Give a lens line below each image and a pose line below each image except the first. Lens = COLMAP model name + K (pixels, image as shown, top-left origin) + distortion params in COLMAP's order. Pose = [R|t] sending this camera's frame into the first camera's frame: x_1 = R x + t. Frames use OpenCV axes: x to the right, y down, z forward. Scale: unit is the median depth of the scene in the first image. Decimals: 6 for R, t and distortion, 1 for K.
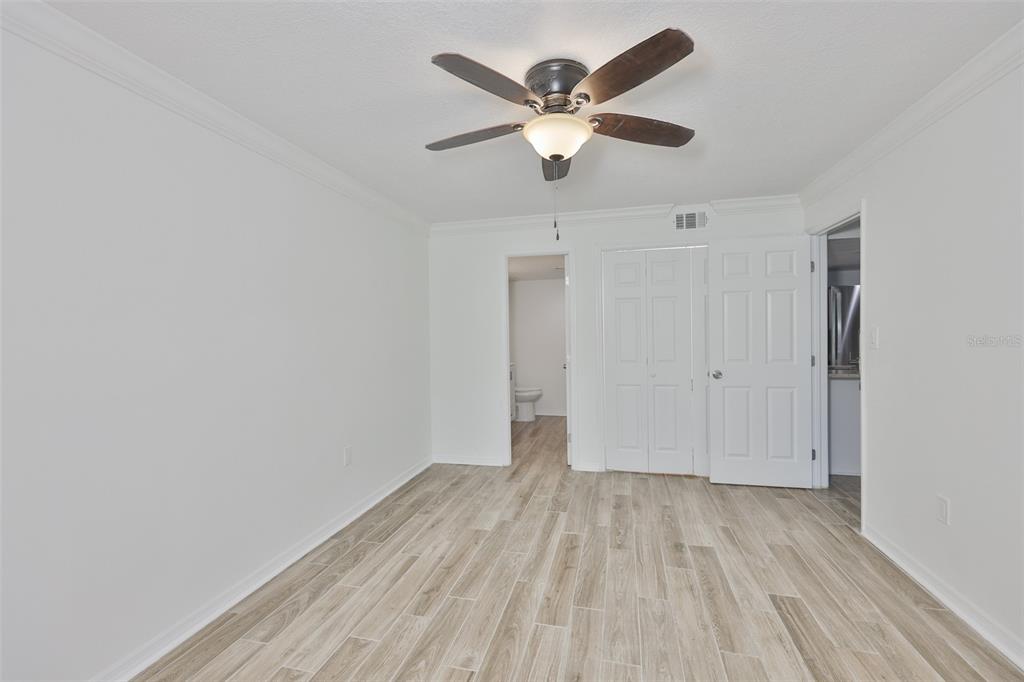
lens RADIAL K [[452.9, 0, 515.3], [0, 452.9, 339.5], [0, 0, 1]] dist [0.001582, -0.000285]
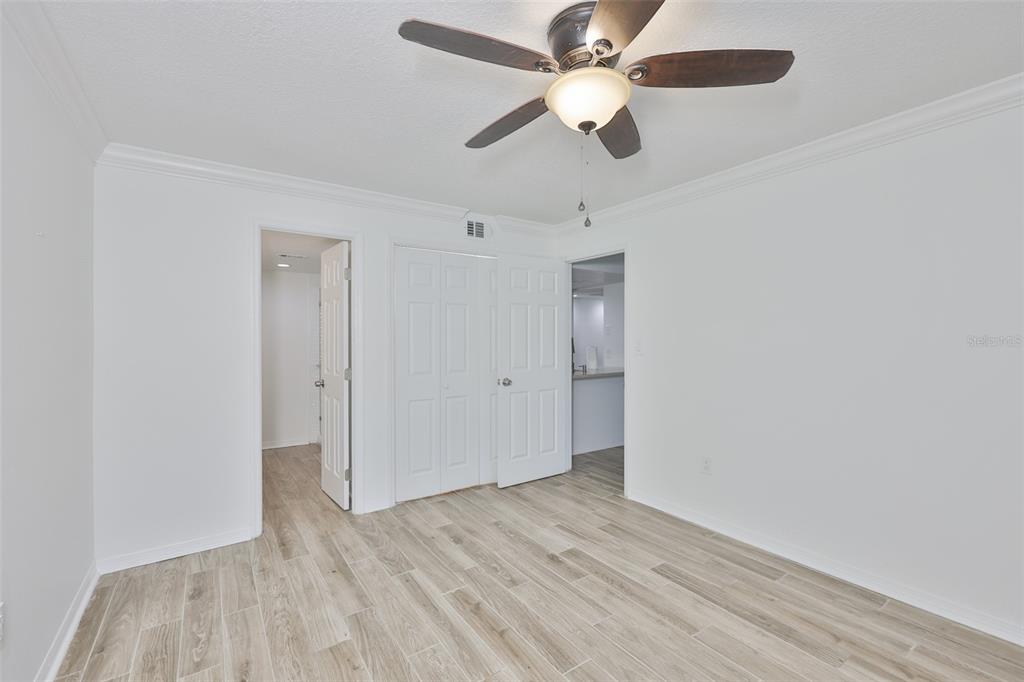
lens RADIAL K [[447.2, 0, 522.5], [0, 447.2, 338.4], [0, 0, 1]] dist [-0.000475, 0.000056]
pose [[0.647026, 0.014765, 0.762325, -0.415186], [0.003777, 0.999738, -0.022570, 0.000618], [-0.762459, 0.017483, 0.646801, 0.399481]]
